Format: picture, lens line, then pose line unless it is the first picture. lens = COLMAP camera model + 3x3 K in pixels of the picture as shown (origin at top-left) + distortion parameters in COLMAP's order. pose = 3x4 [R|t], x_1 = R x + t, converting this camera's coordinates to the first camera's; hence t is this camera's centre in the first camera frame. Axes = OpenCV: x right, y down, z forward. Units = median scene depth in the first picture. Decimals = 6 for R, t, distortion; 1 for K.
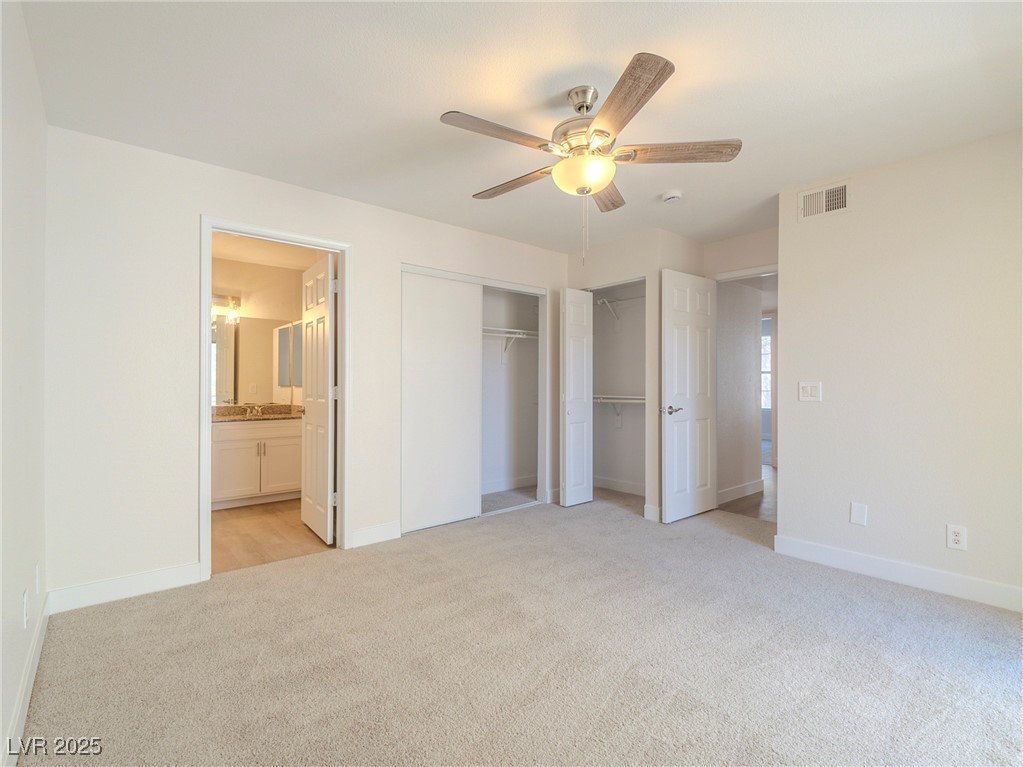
lens RADIAL K [[480.7, 0, 514.3], [0, 480.7, 380.0], [0, 0, 1]] dist [0.033090, -0.036205]
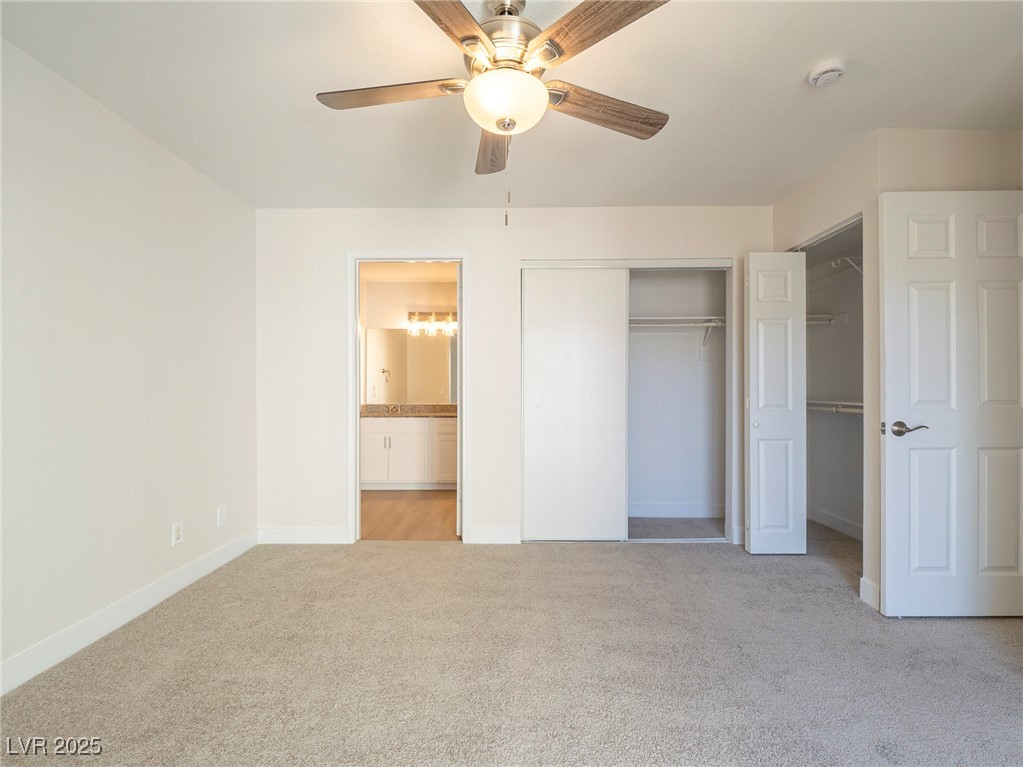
lens RADIAL K [[477.6, 0, 514.3], [0, 477.6, 384.5], [0, 0, 1]] dist [0.028320, -0.027999]
pose [[0.755807, -0.004749, -0.654778, 0.338242], [0.007953, 0.999967, 0.001927, 0.003820], [0.654747, -0.006663, 0.755819, 0.236534]]
